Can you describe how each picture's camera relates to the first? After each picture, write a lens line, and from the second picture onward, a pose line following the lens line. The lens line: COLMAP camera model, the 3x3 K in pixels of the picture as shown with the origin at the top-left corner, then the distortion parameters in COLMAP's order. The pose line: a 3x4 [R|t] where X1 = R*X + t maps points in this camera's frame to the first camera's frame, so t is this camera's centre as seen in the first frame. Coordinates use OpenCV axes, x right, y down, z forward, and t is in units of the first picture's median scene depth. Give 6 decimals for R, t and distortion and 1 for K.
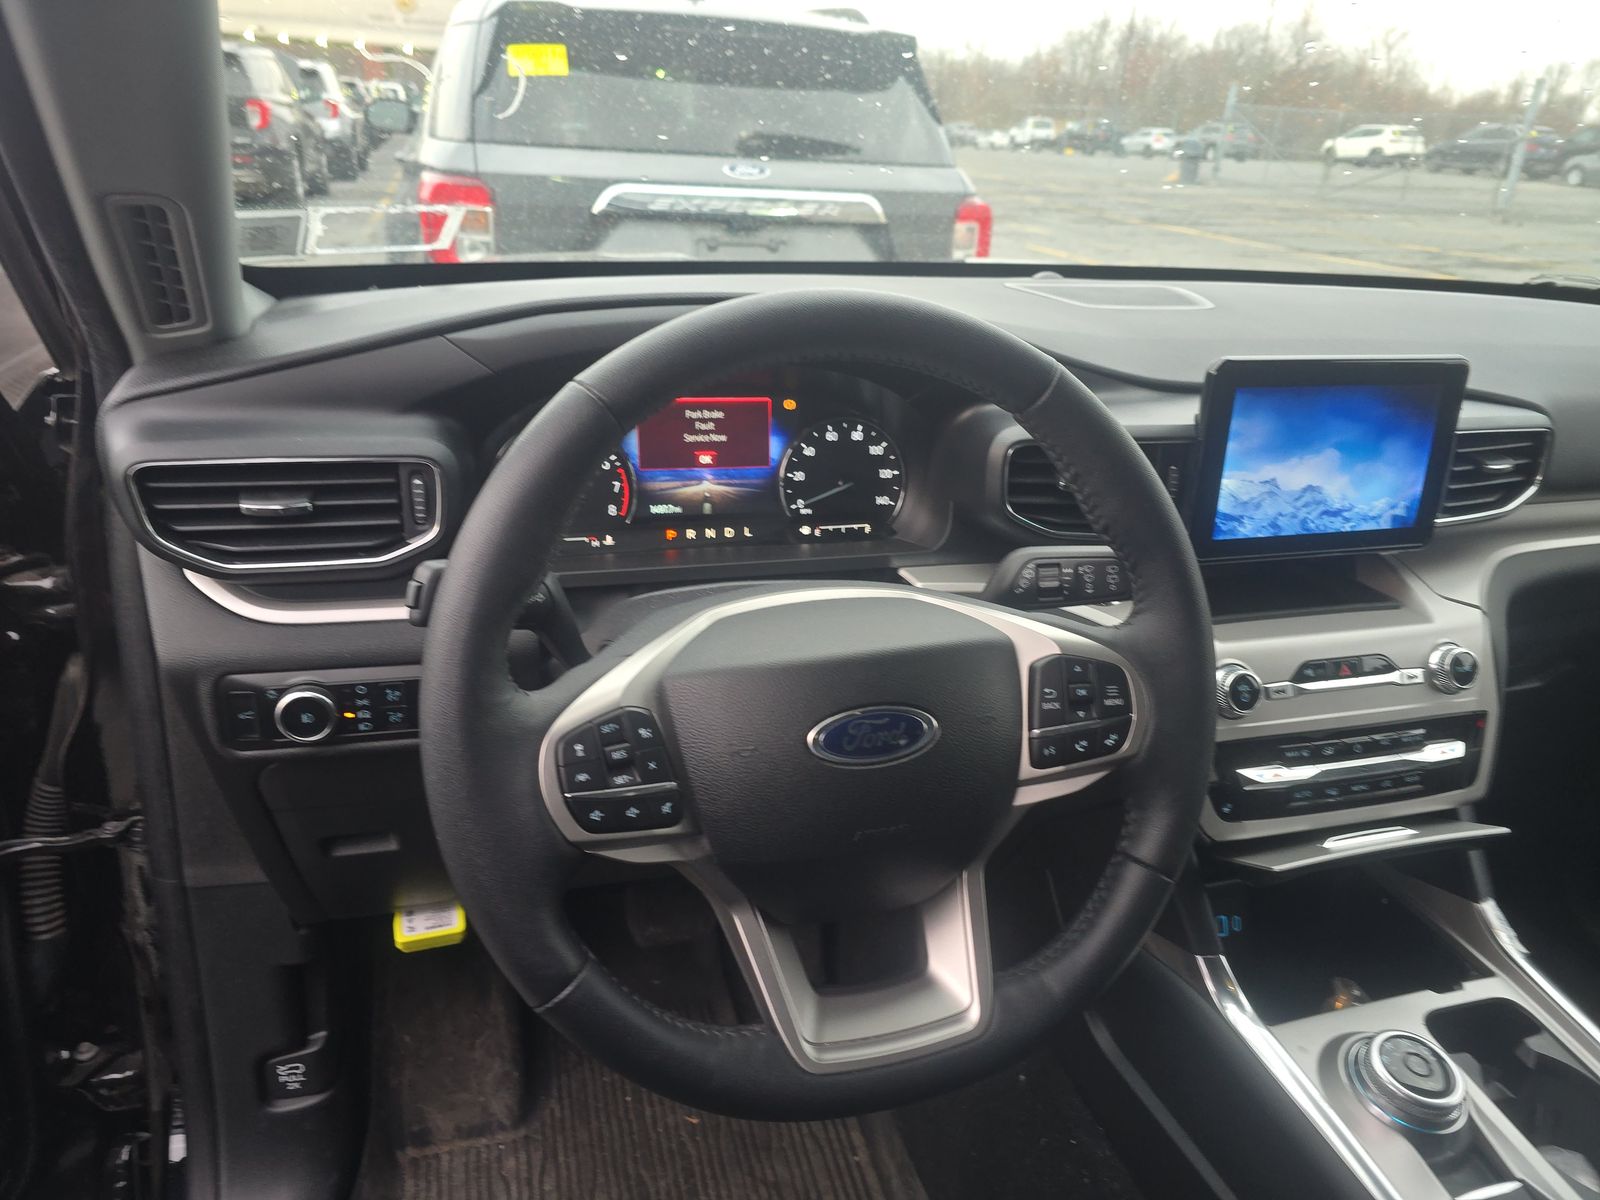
lens RADIAL K [[1091.7, 0, 801.6], [0, 1091.7, 603.5], [0, 0, 1]] dist [0.053847, -0.000070]
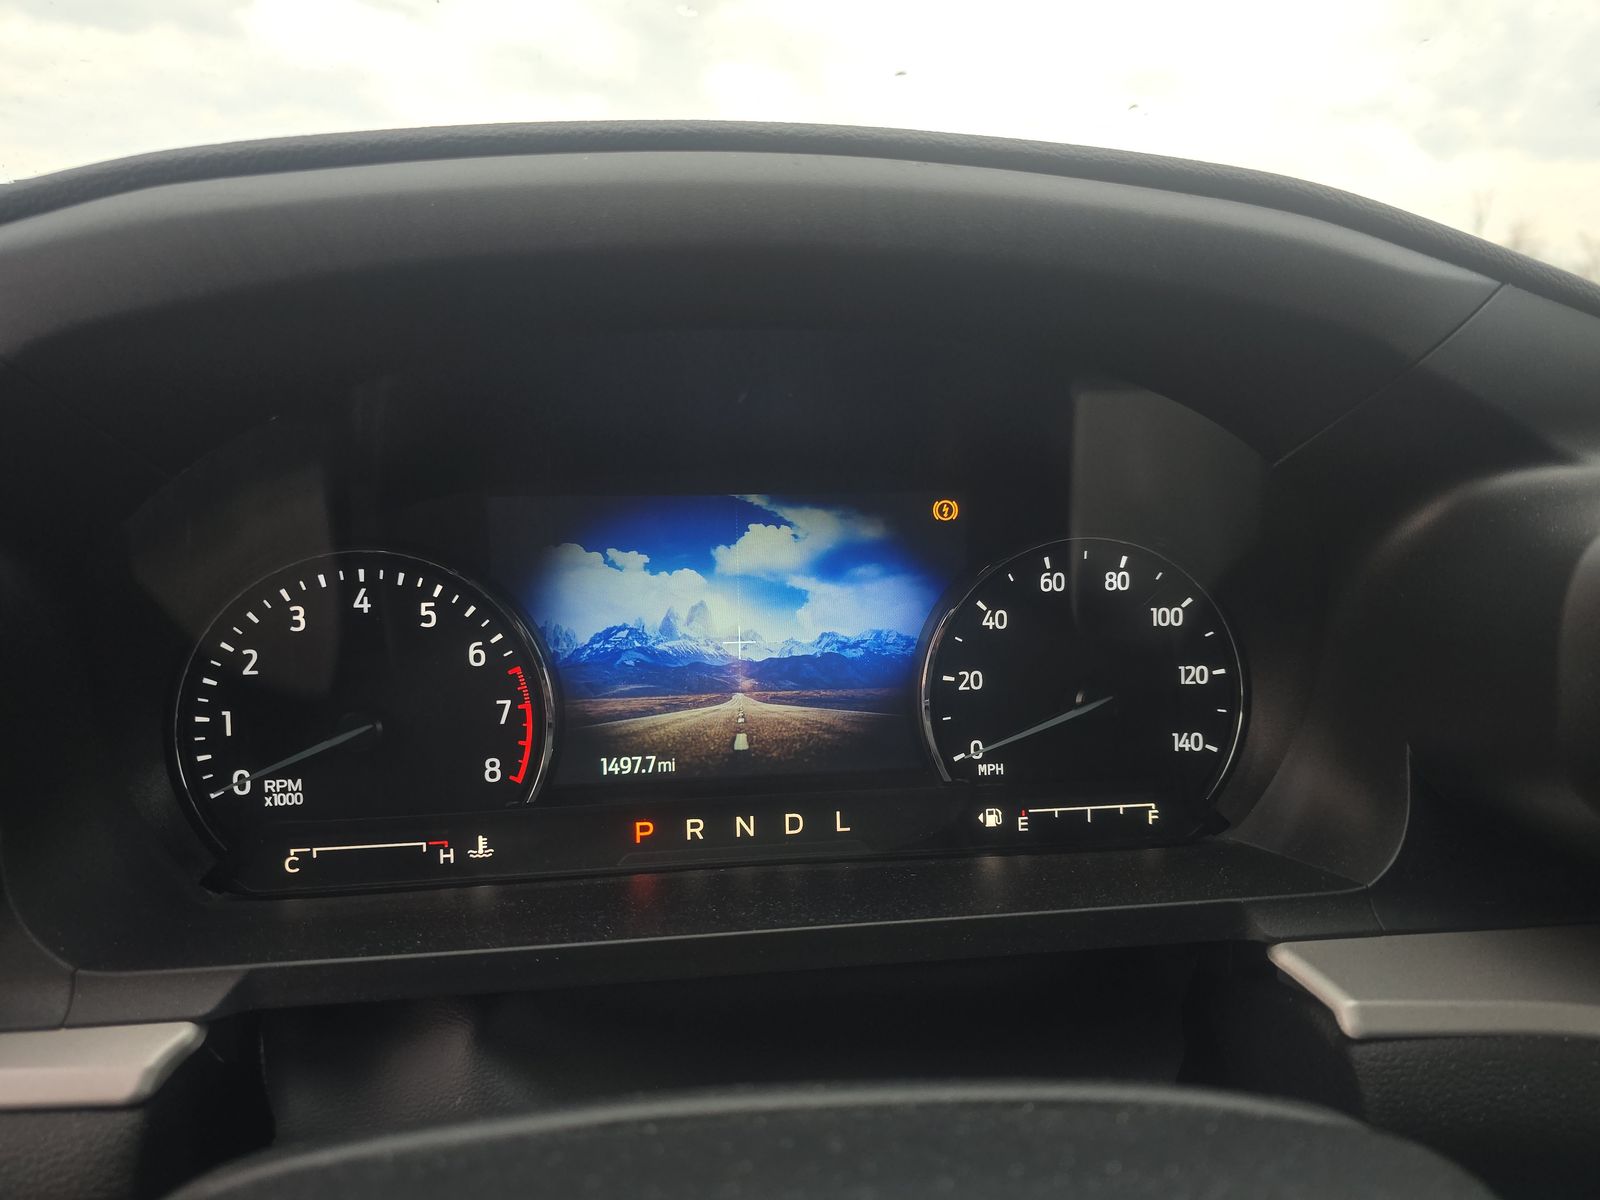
lens RADIAL K [[1091.7, 0, 795.8], [0, 1091.7, 611.2], [0, 0, 1]] dist [0.053847, -0.000070]
pose [[0.983919, -0.021000, -0.177377, 0.006092], [-0.014159, 0.980770, -0.194652, -0.063586], [0.178054, 0.194033, 0.964701, 0.603294]]
